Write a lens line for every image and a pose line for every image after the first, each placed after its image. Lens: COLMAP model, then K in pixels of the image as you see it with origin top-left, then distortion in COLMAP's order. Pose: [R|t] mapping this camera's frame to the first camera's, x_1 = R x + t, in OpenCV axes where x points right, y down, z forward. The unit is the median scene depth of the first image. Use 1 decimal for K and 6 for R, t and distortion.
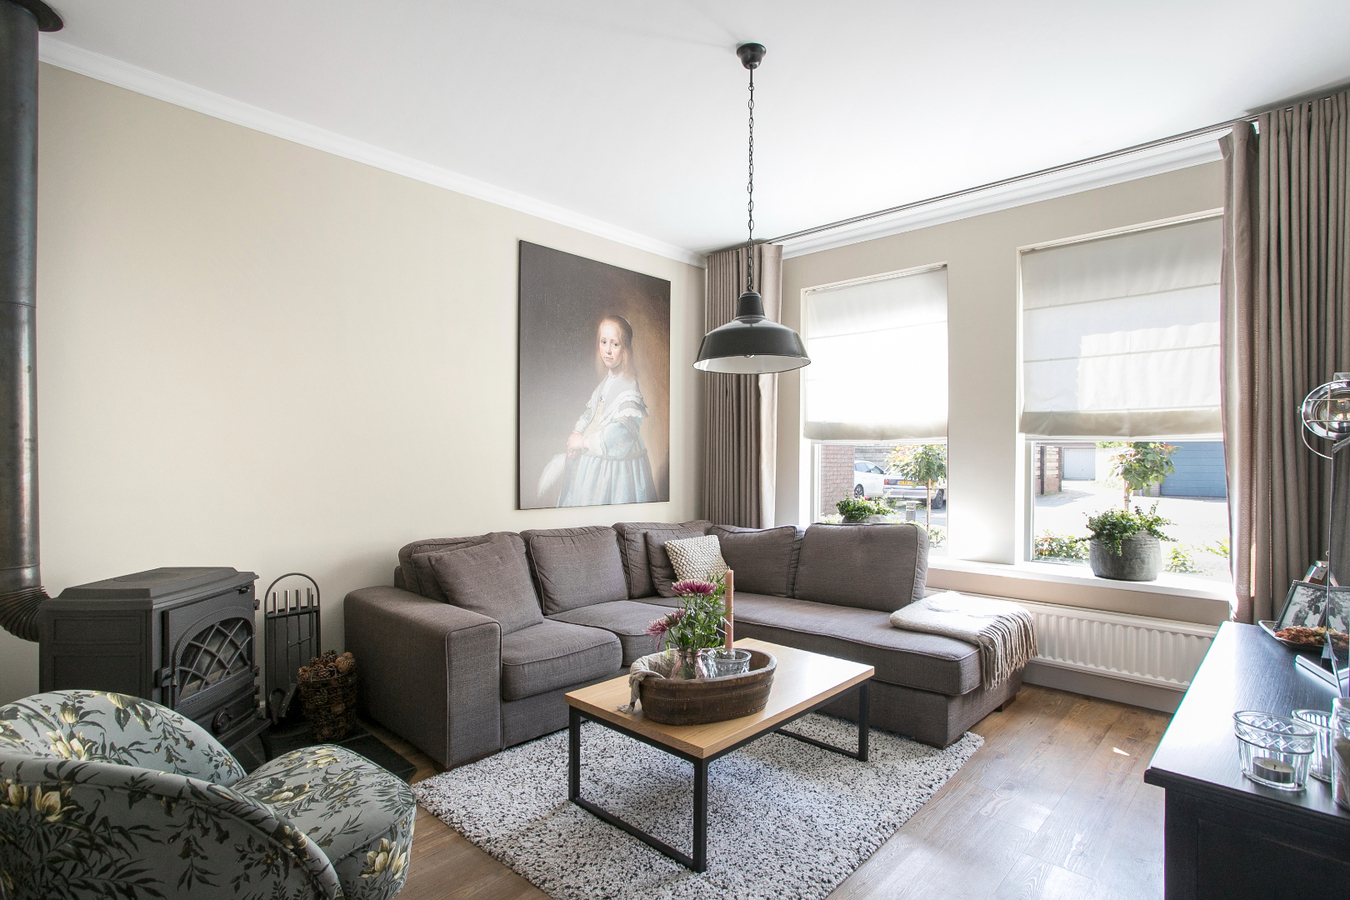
lens RADIAL K [[672.7, 0, 639.7], [0, 672.7, 459.3], [0, 0, 1]] dist [-0.027271, 0.009426]
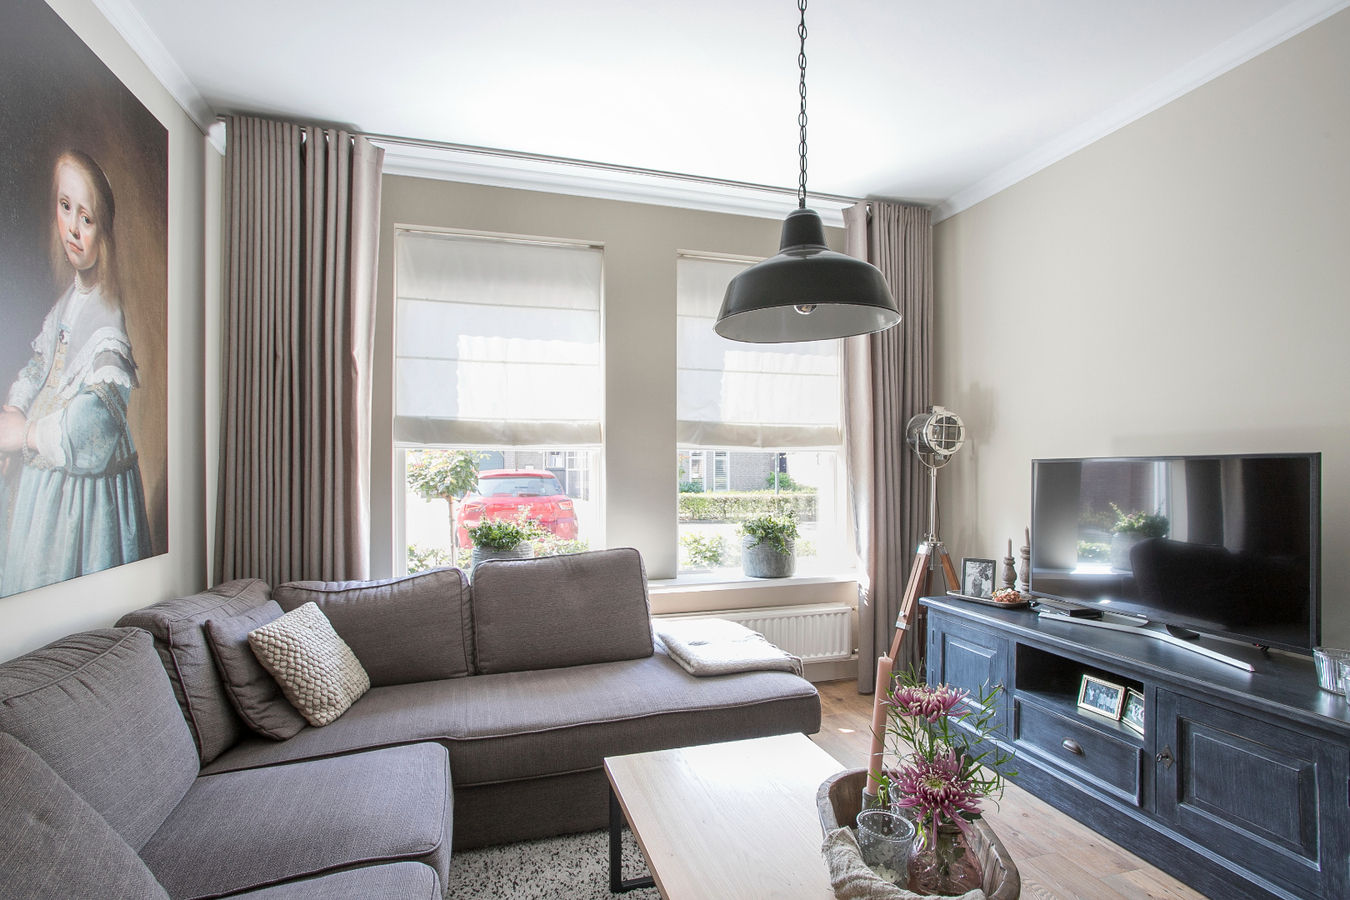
lens RADIAL K [[672.7, 0, 676.6], [0, 672.7, 470.2], [0, 0, 1]] dist [-0.027271, 0.009426]
pose [[0.463981, -0.011659, 0.885768, -0.252609], [0.003171, 0.999929, 0.011500, -0.007133], [-0.885840, -0.002527, 0.463985, 0.455278]]
